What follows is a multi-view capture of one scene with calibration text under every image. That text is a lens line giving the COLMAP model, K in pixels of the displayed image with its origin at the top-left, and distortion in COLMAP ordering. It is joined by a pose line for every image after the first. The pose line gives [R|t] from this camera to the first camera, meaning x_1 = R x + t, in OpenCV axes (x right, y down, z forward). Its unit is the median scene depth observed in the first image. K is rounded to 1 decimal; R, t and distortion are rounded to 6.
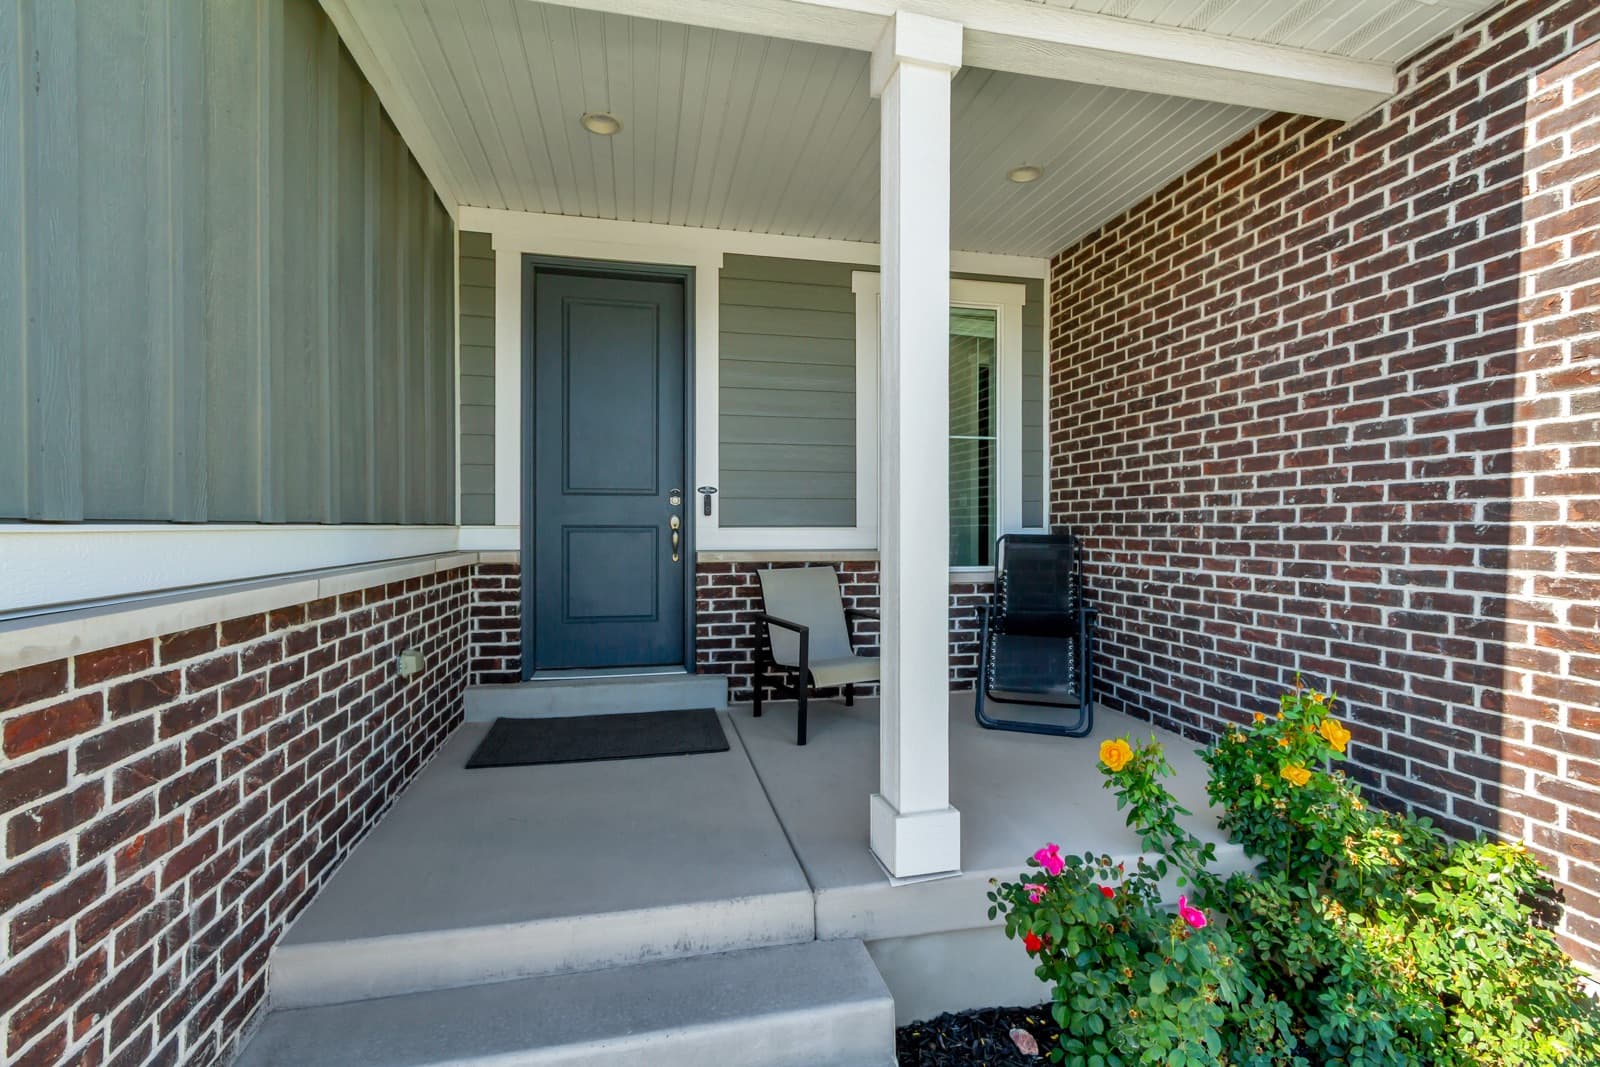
lens RADIAL K [[741.6, 0, 800.0], [0, 741.6, 533.5], [0, 0, 1]] dist [0.002630, -0.000160]
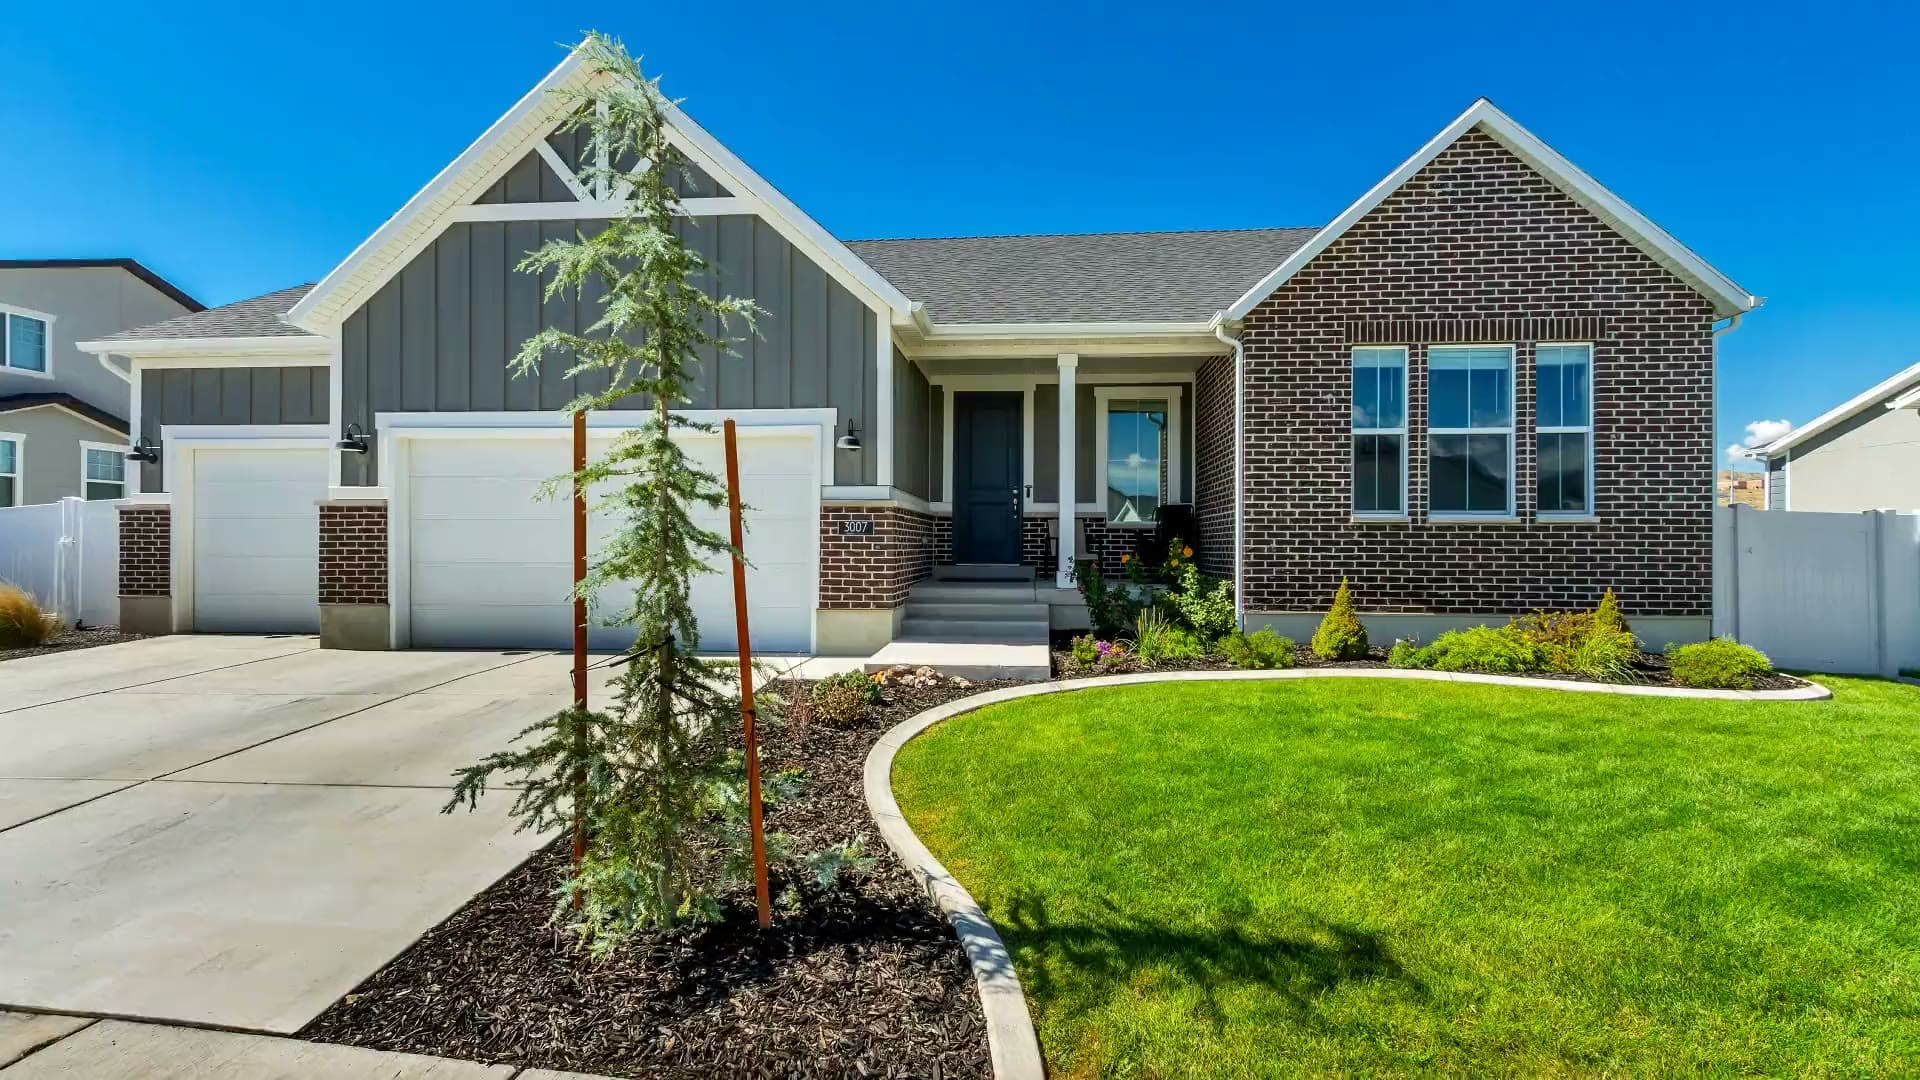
lens RADIAL K [[821.6, 0, 955.8], [0, 821.6, 535.9], [0, 0, 1]] dist [0.002440, -0.000044]
pose [[0.949386, 0.003270, -0.314094, 0.470485], [-0.006580, 0.999933, -0.009476, 0.122224], [0.314042, 0.011063, 0.949344, -1.517002]]
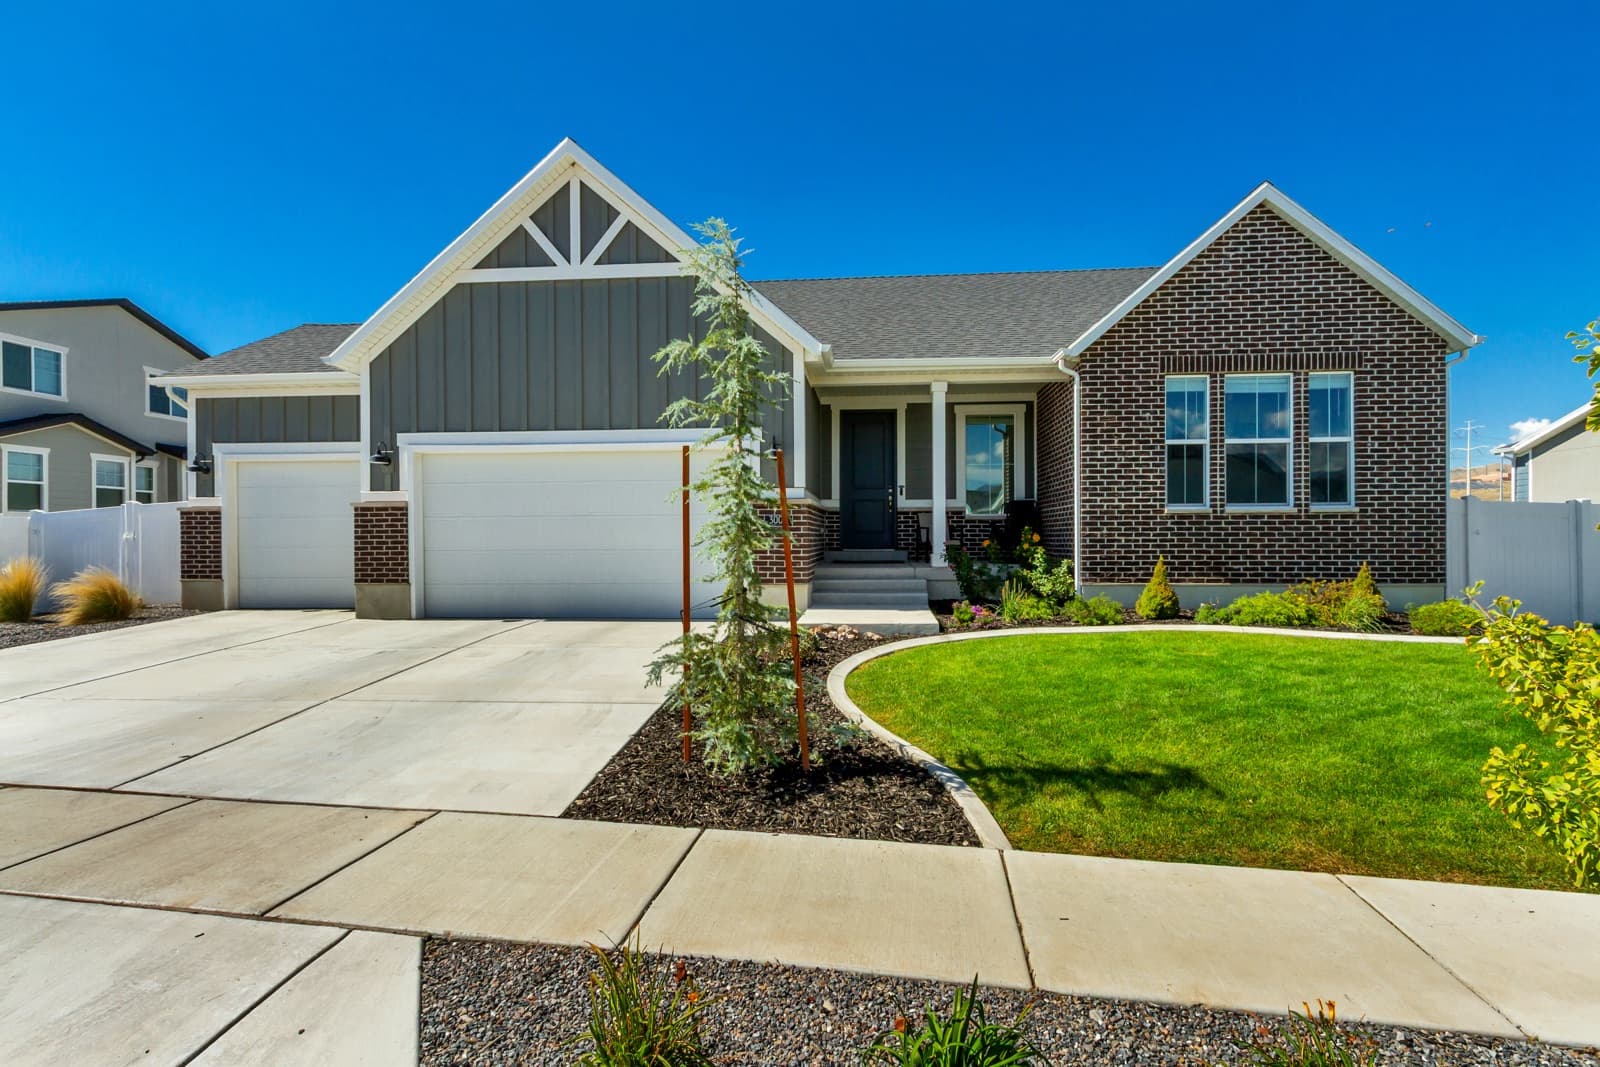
lens RADIAL K [[741.6, 0, 800.0], [0, 741.6, 533.5], [0, 0, 1]] dist [0.002630, -0.000160]
pose [[0.949044, -0.002393, -0.315135, 0.407552], [0.001458, 0.999994, -0.003201, 0.132656], [0.315141, 0.002578, 0.949041, -1.848758]]
